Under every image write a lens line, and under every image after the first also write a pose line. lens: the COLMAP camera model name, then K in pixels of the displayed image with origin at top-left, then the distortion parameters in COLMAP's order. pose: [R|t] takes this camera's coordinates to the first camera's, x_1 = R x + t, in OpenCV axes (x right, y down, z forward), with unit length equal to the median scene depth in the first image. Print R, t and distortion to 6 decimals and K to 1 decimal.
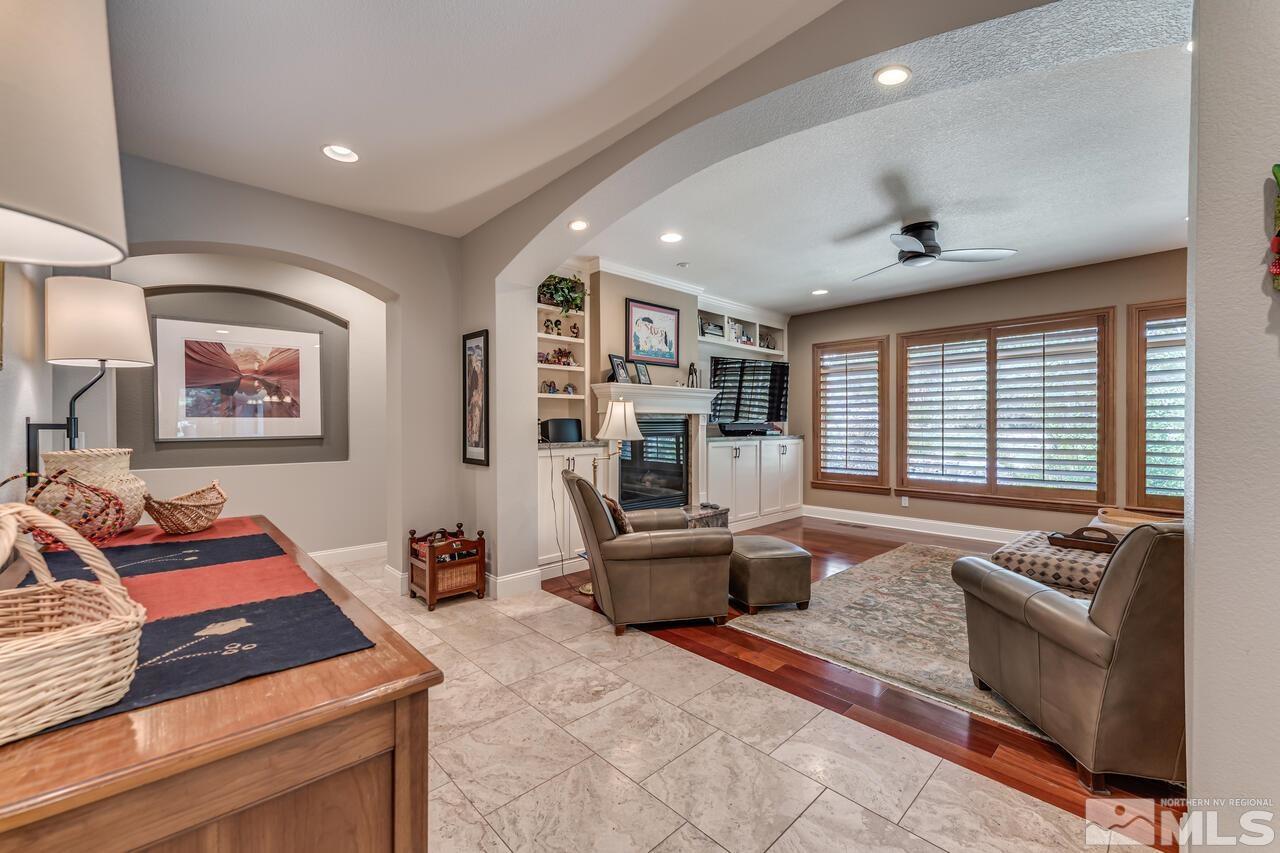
lens RADIAL K [[514.8, 0, 643.0], [0, 514.8, 428.9], [0, 0, 1]] dist [0.000188, -0.001151]
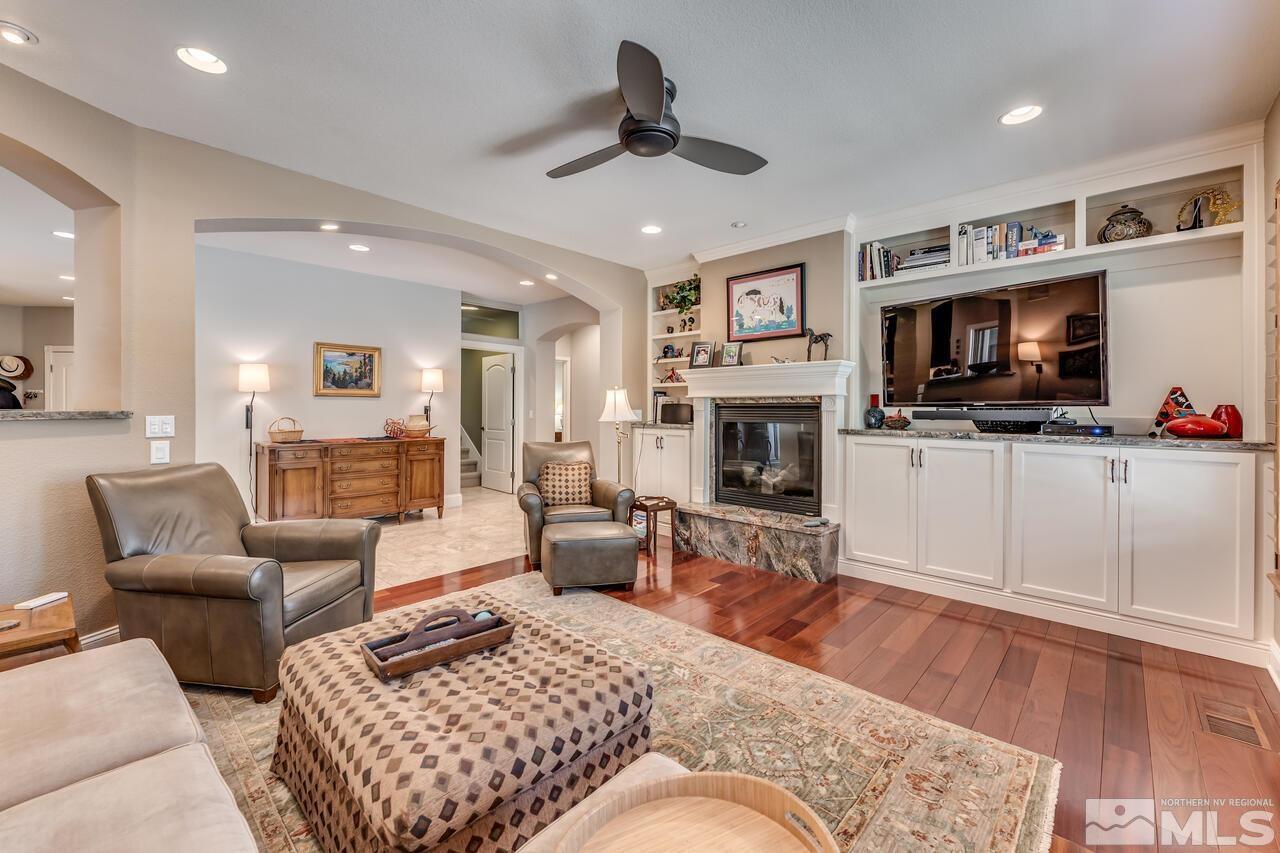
lens RADIAL K [[514.8, 0, 639.6], [0, 514.8, 413.1], [0, 0, 1]] dist [0.000188, -0.001151]
pose [[0.057989, 0.007947, -0.998286, 1.015957], [-0.013048, 0.999889, 0.007202, -0.006308], [0.998232, 0.012608, 0.058086, 0.855633]]
